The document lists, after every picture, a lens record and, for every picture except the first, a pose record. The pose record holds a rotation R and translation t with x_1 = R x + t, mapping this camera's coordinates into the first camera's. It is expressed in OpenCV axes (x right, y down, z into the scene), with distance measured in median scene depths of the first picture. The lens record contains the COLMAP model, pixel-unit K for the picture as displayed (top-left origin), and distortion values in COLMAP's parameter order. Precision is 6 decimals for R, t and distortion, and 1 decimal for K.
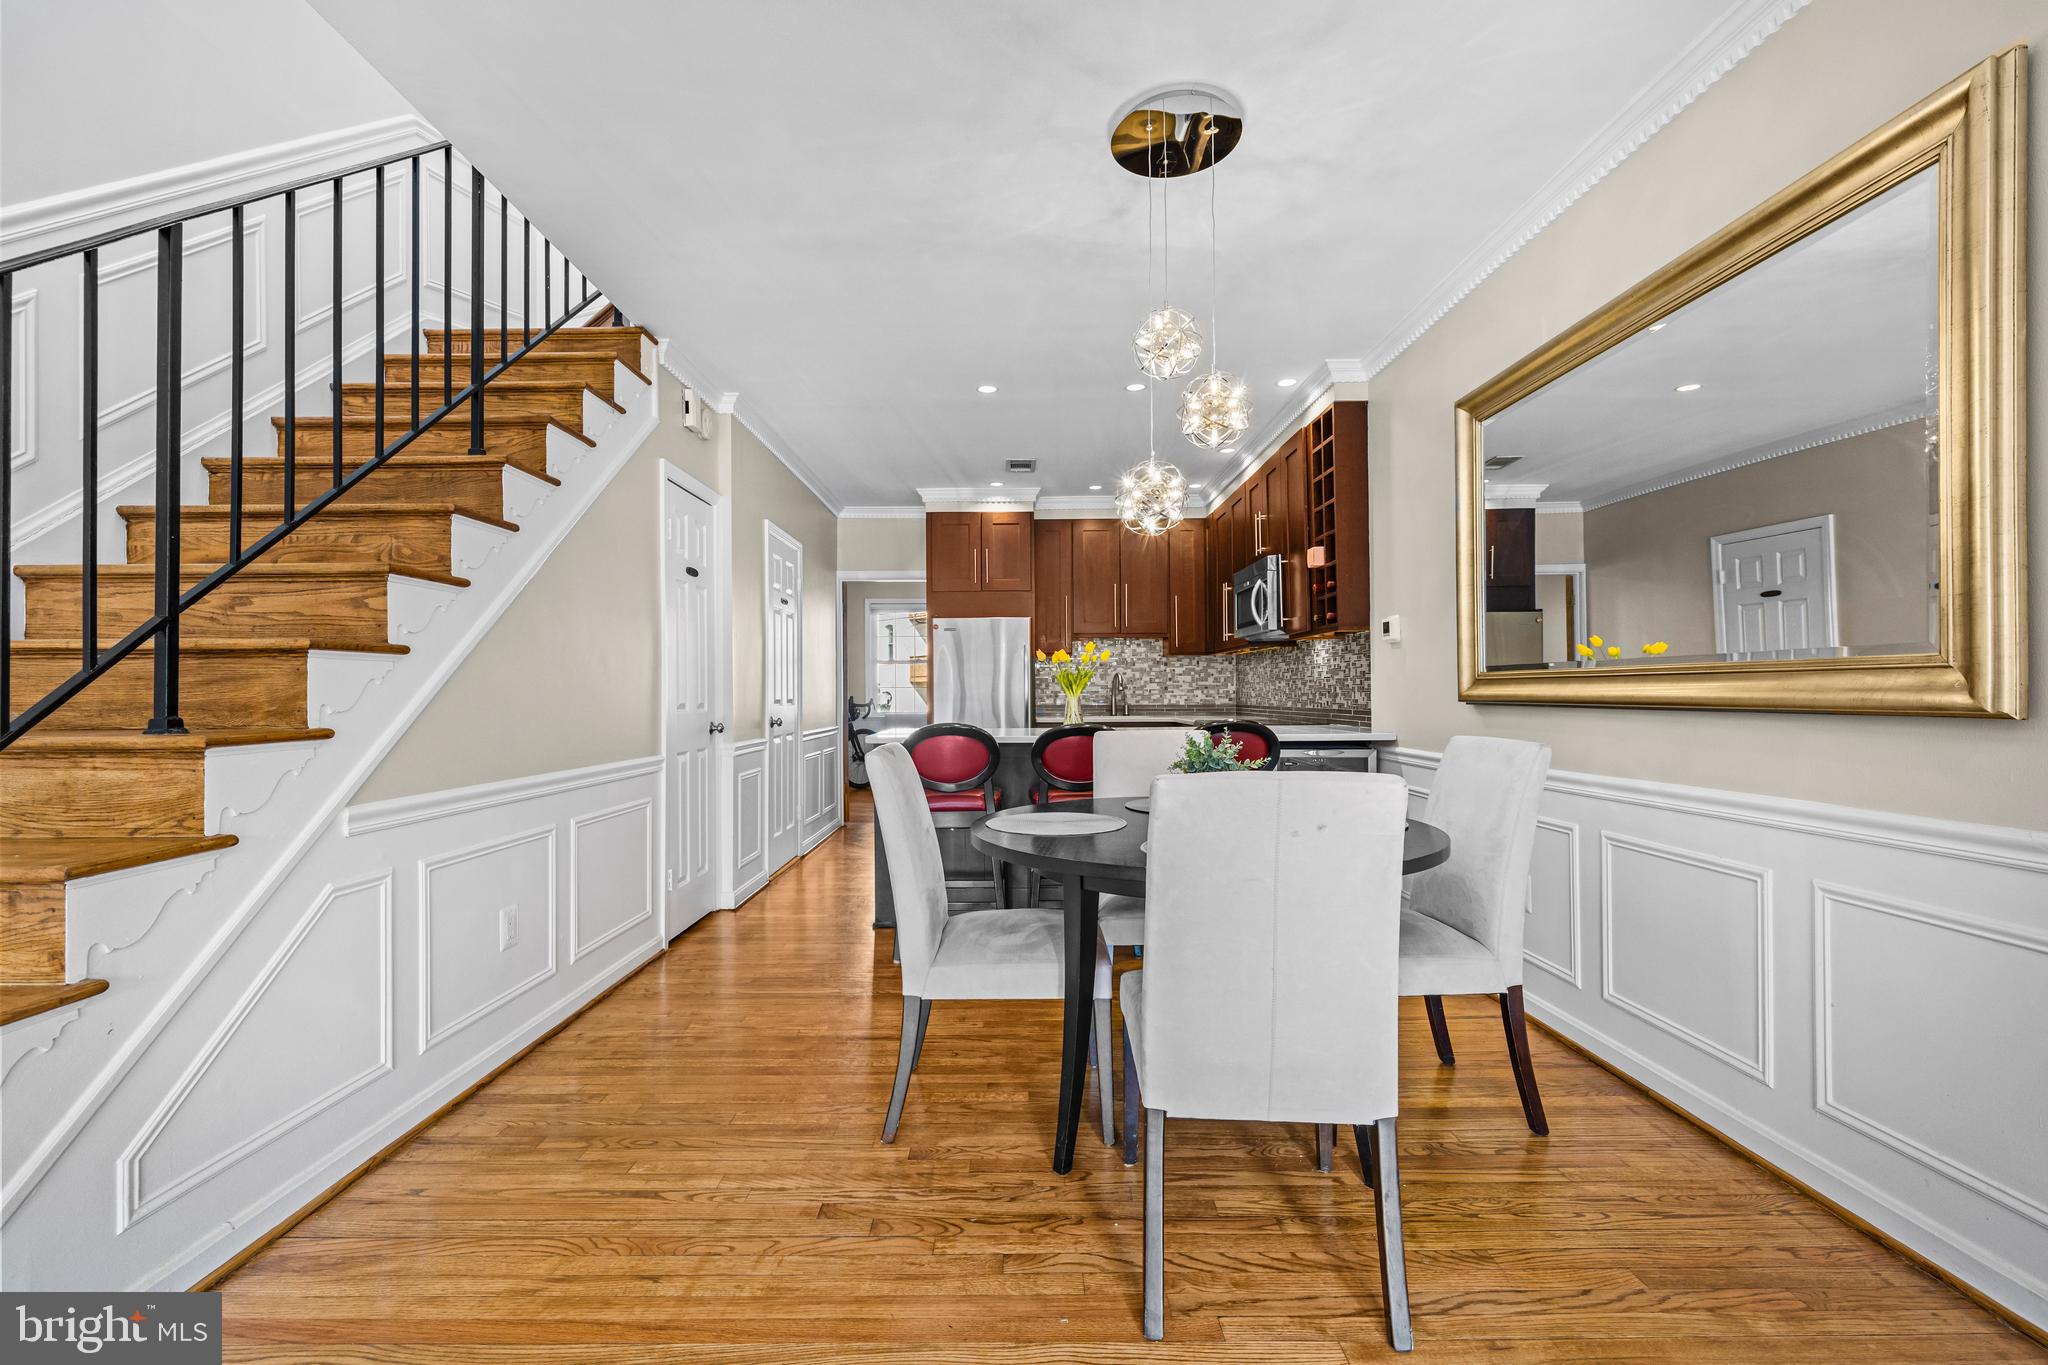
lens RADIAL K [[868.8, 0, 1021.1], [0, 868.8, 689.2], [0, 0, 1]] dist [0.000567, 0.000129]
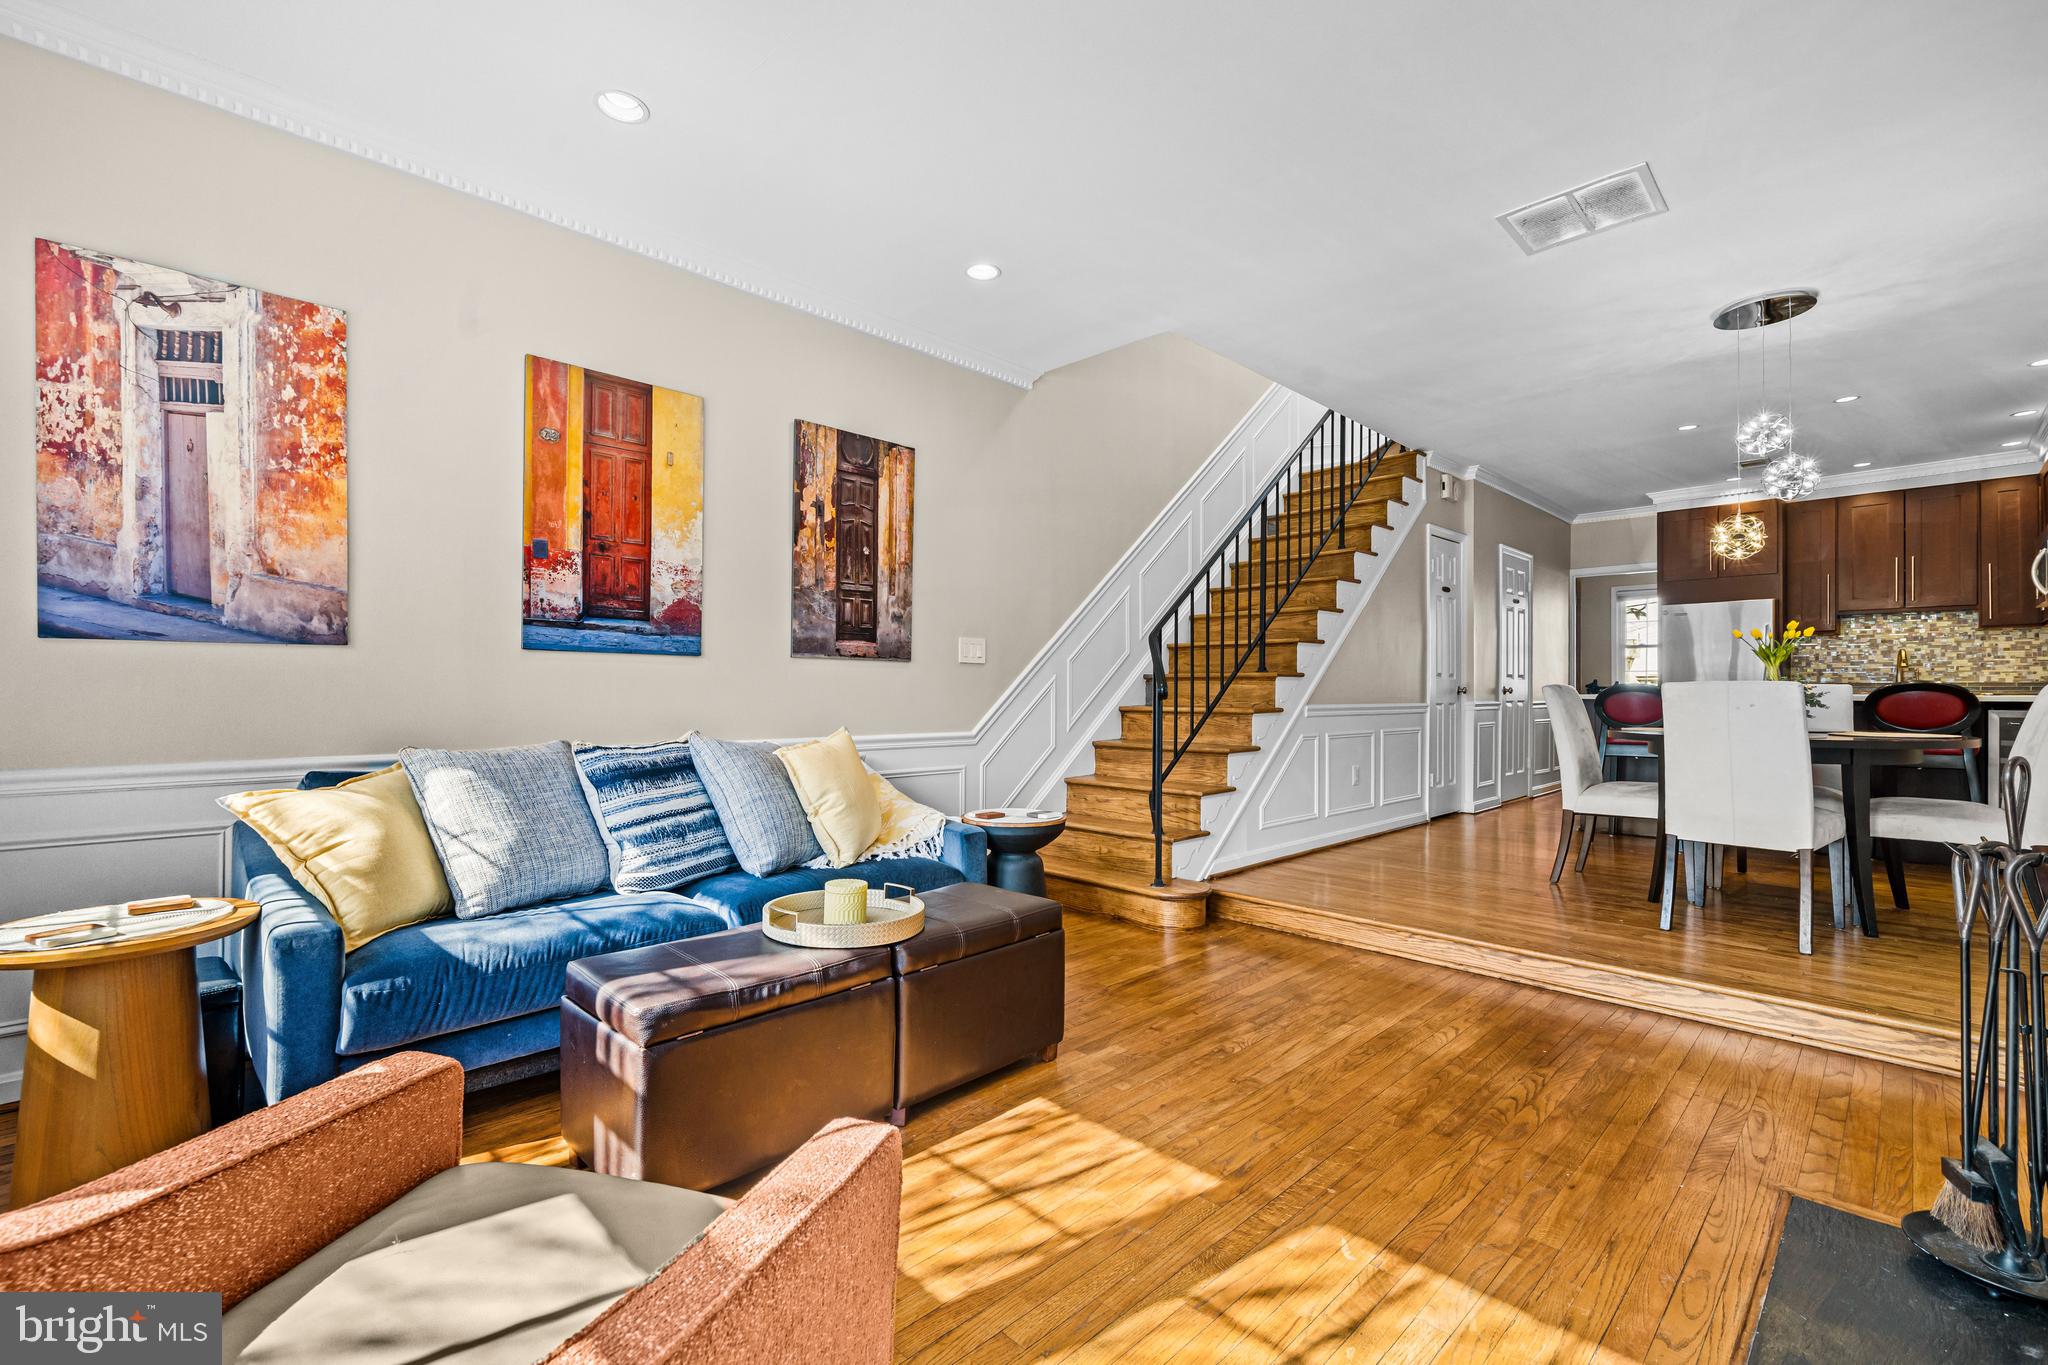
lens RADIAL K [[868.8, 0, 1021.1], [0, 868.8, 689.2], [0, 0, 1]] dist [0.000567, 0.000129]
pose [[0.692311, 0.006706, -0.721568, 0.180111], [-0.002026, 0.999971, 0.007350, 0.028450], [0.721597, -0.003626, 0.692304, -0.517733]]
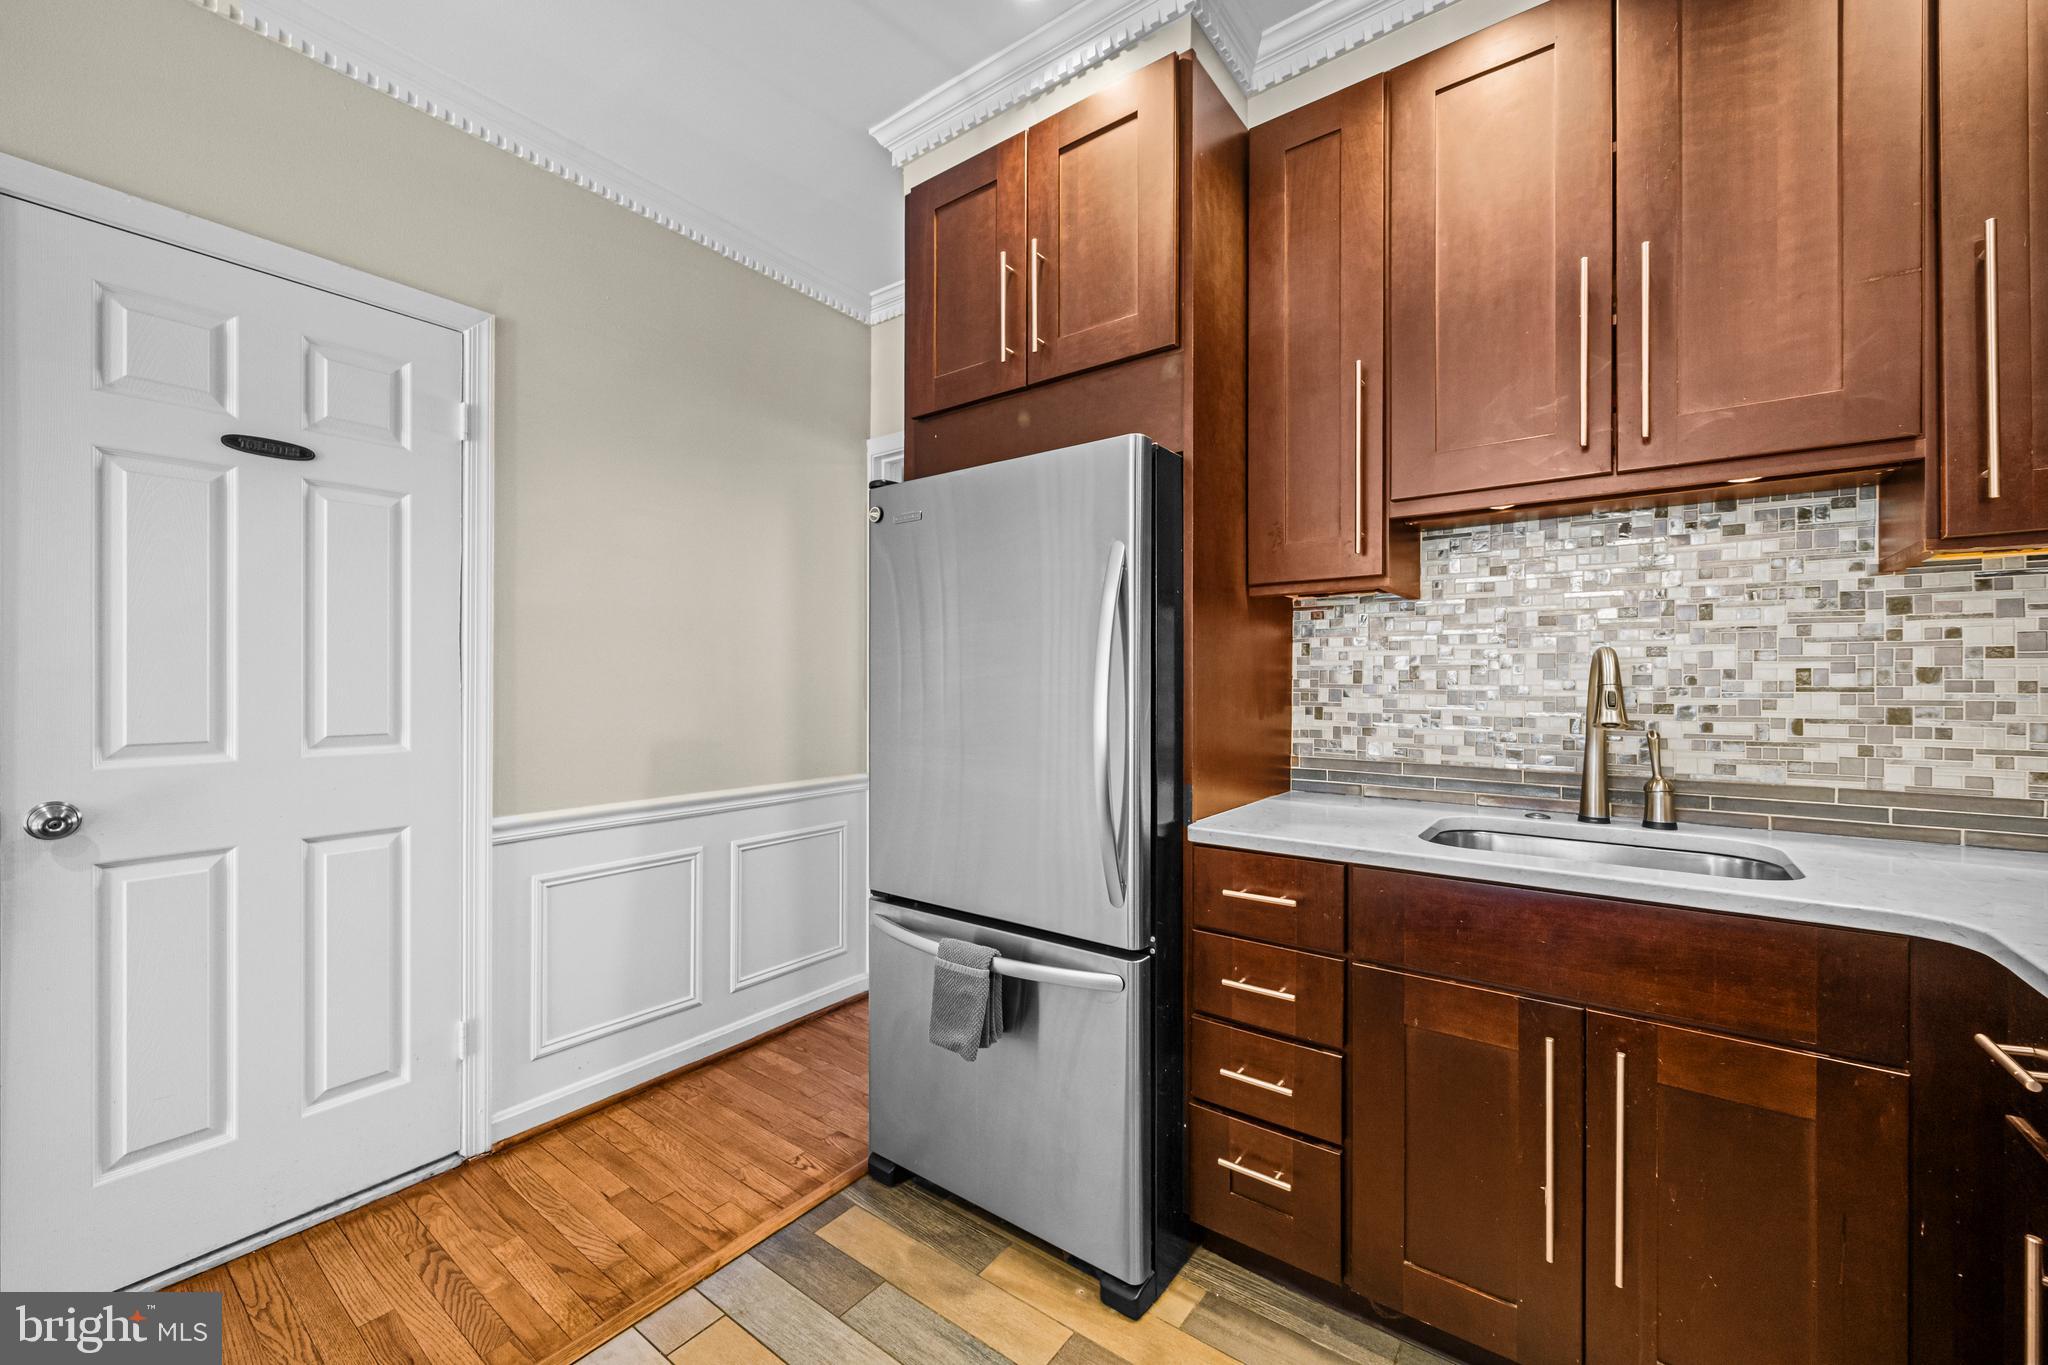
lens RADIAL K [[783.4, 0, 1024.0], [0, 783.4, 682.5], [0, 0, 1]] dist [0.000114, 0.000021]
pose [[0.802410, 0.009282, -0.596701, 0.153249], [-0.002758, 0.999926, 0.011845, -0.016120], [0.596767, -0.007859, 0.802376, 1.014814]]
